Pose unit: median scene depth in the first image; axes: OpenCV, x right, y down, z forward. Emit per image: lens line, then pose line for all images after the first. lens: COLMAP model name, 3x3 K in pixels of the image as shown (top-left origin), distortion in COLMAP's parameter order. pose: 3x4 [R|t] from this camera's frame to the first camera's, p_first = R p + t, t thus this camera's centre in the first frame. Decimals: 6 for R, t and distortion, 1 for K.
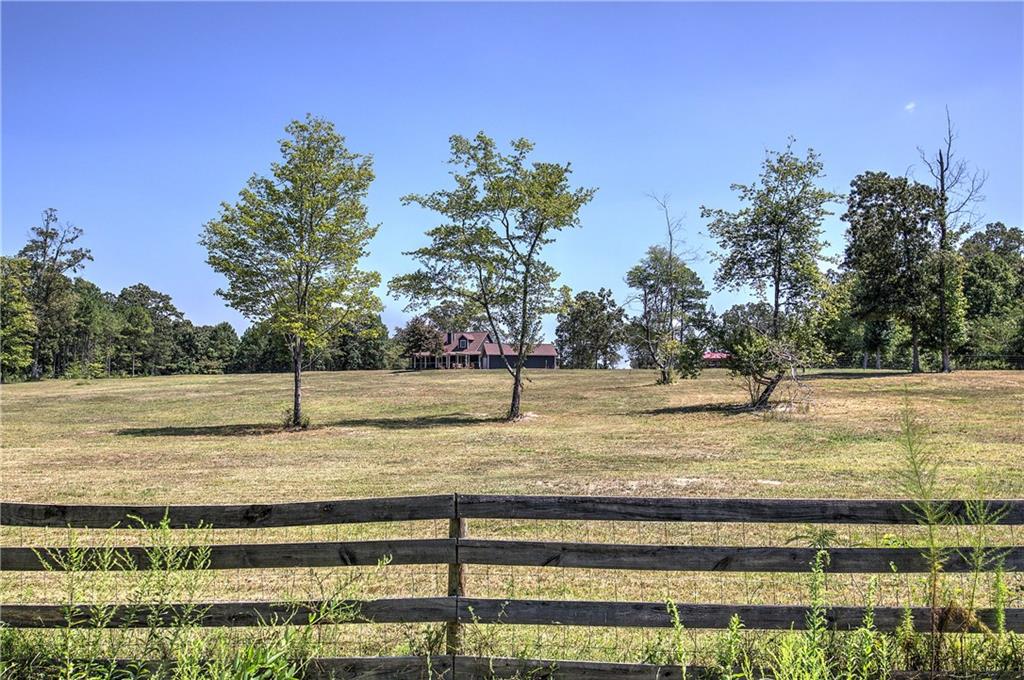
lens RADIAL K [[842.1, 0, 519.4], [0, 842.1, 341.7], [0, 0, 1]] dist [0.029174, -0.023074]
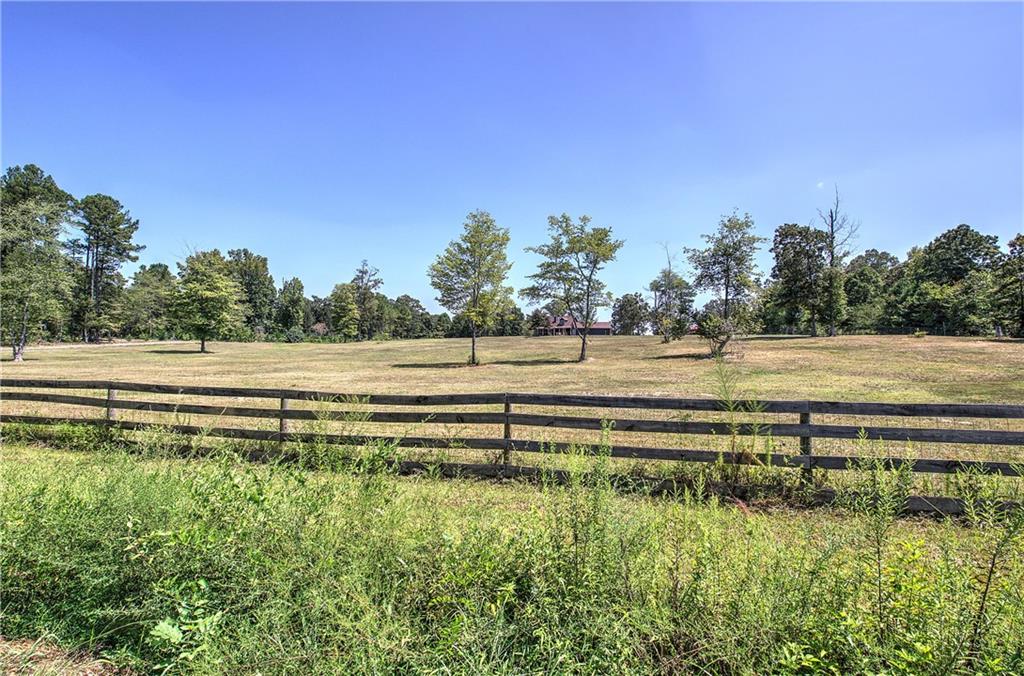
lens RADIAL K [[436.4, 0, 514.1], [0, 436.4, 335.9], [0, 0, 1]] dist [-0.001114, 0.001159]
pose [[0.983636, -0.002675, -0.180149, 0.020216], [0.008694, 0.999430, 0.032634, -0.000597], [0.179959, -0.033666, 0.983098, -0.015188]]
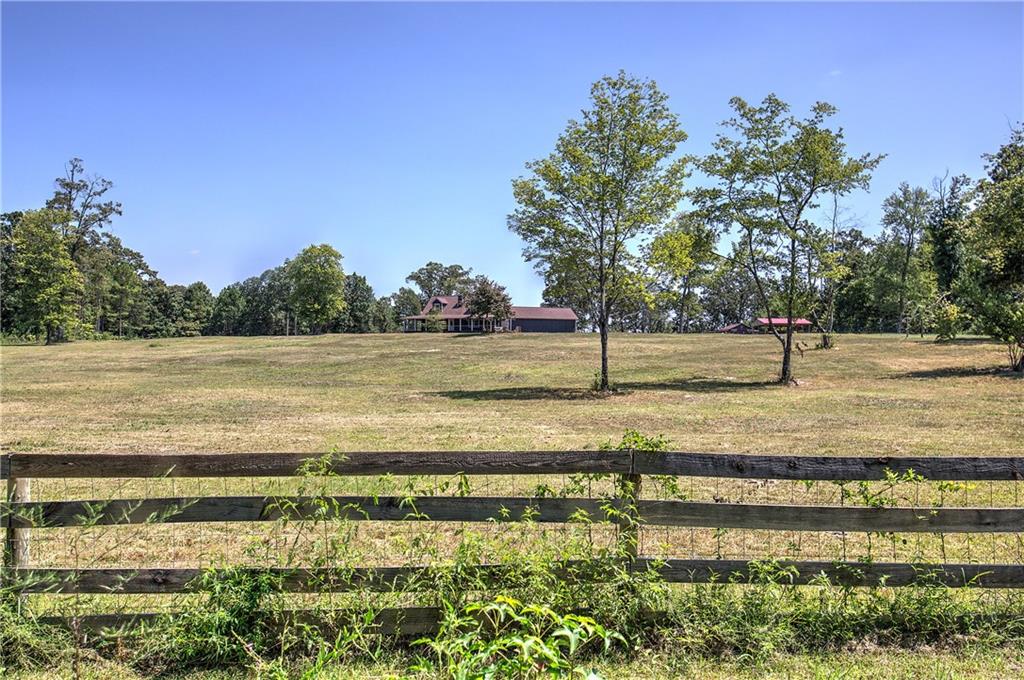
lens RADIAL K [[842.1, 0, 512.5], [0, 842.1, 337.9], [0, 0, 1]] dist [0.029174, -0.023074]
pose [[0.994854, 0.005473, 0.101173, -0.421265], [-0.009370, 0.999231, 0.038083, 0.002725], [-0.100886, -0.038835, 0.994140, 0.027239]]
